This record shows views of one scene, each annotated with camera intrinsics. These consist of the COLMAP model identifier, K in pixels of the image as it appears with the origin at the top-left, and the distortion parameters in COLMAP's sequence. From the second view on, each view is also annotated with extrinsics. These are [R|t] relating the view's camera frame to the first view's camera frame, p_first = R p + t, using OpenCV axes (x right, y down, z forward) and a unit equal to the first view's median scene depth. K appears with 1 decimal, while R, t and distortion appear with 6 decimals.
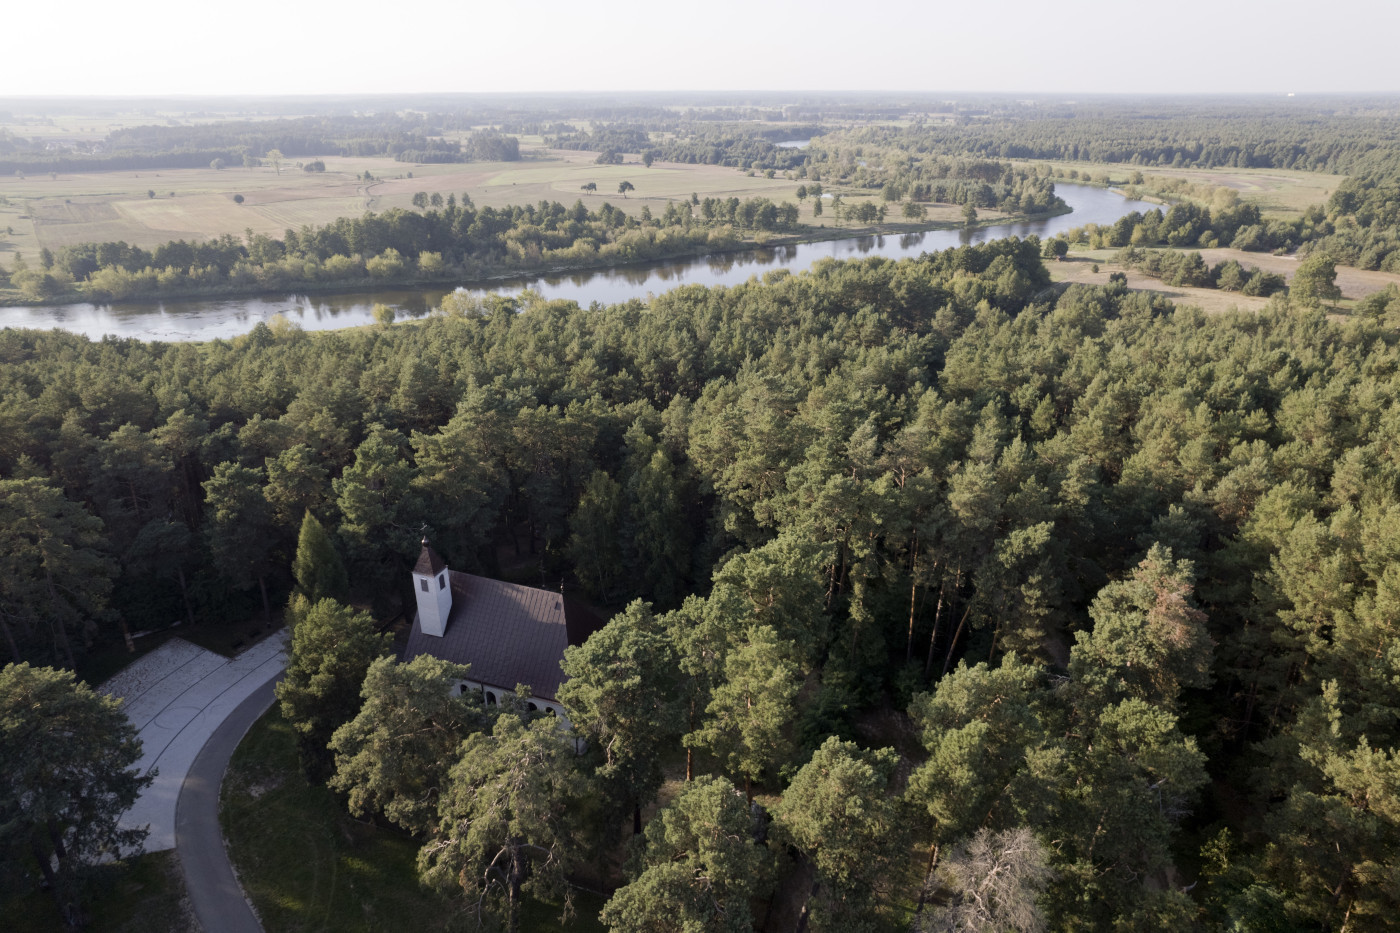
lens RADIAL K [[897.9, 0, 707.9], [0, 897.9, 467.0], [0, 0, 1]] dist [-0.068487, 0.065346]
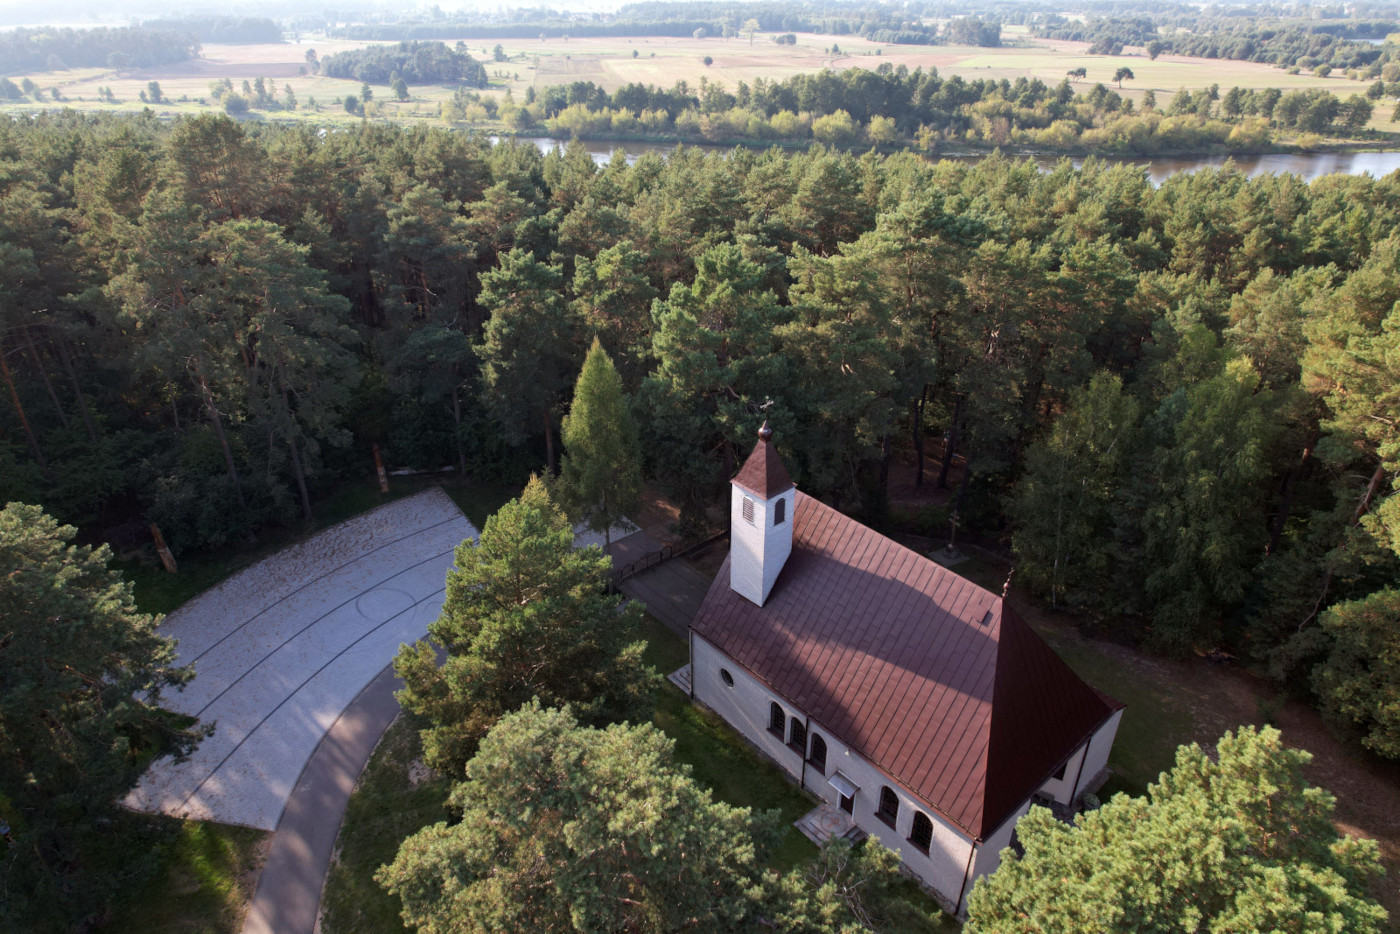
lens RADIAL K [[897.9, 0, 707.9], [0, 897.9, 467.5], [0, 0, 1]] dist [-0.068487, 0.065346]
pose [[0.884690, 0.231219, -0.404799, -0.026003], [-0.190590, 0.971840, 0.138574, 0.007708], [0.425441, -0.045445, 0.903845, 0.104088]]
